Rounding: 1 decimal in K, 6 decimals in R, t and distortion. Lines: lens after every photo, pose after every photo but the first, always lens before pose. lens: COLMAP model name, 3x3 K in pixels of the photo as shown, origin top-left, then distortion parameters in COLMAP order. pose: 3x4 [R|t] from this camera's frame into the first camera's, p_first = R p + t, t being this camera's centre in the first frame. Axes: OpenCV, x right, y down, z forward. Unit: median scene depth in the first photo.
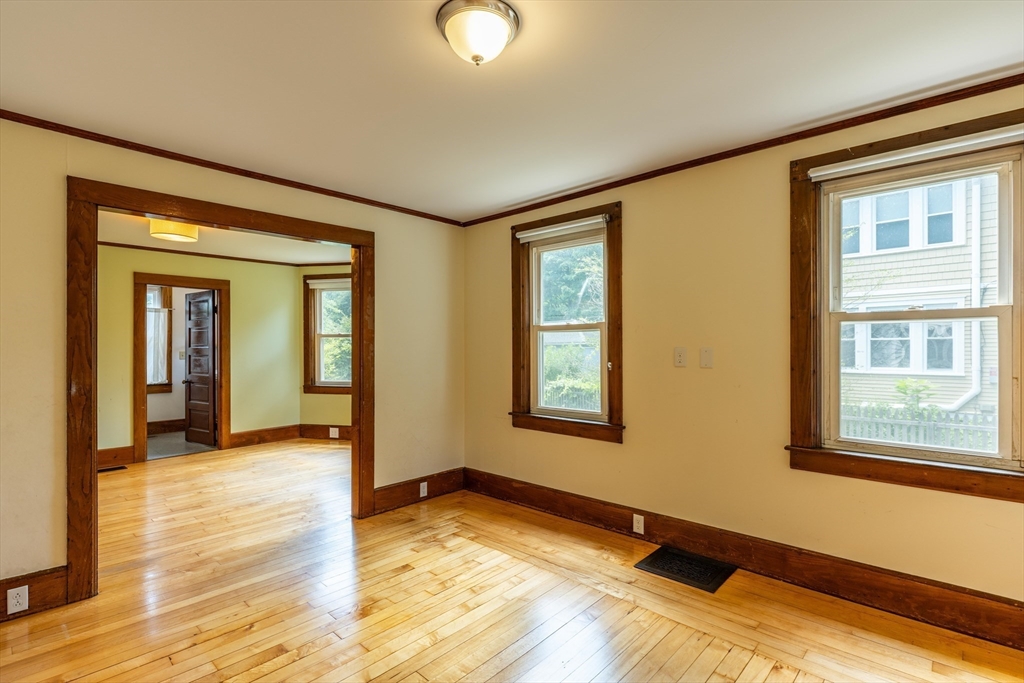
lens RADIAL K [[491.3, 0, 508.7], [0, 491.3, 344.7], [0, 0, 1]] dist [-0.000699, 0.001256]
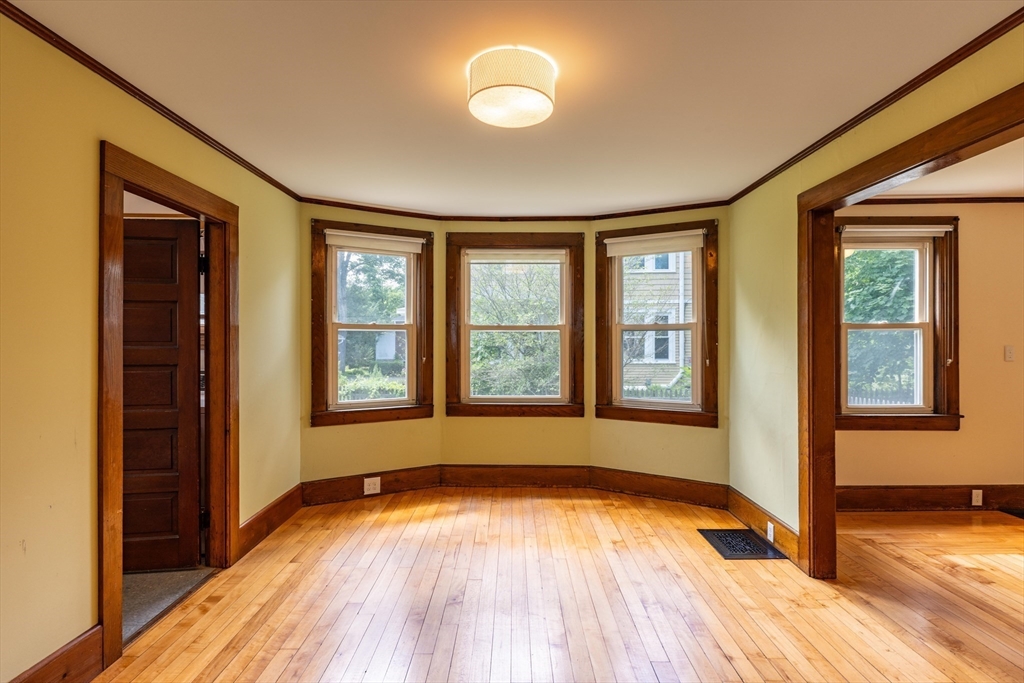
lens RADIAL K [[491.3, 0, 514.3], [0, 491.3, 340.3], [0, 0, 1]] dist [-0.000699, 0.001256]
pose [[0.732851, 0.003026, 0.680383, -0.630638], [-0.002632, 0.999995, -0.001612, -0.000847], [-0.680384, -0.000610, 0.732855, 0.425510]]
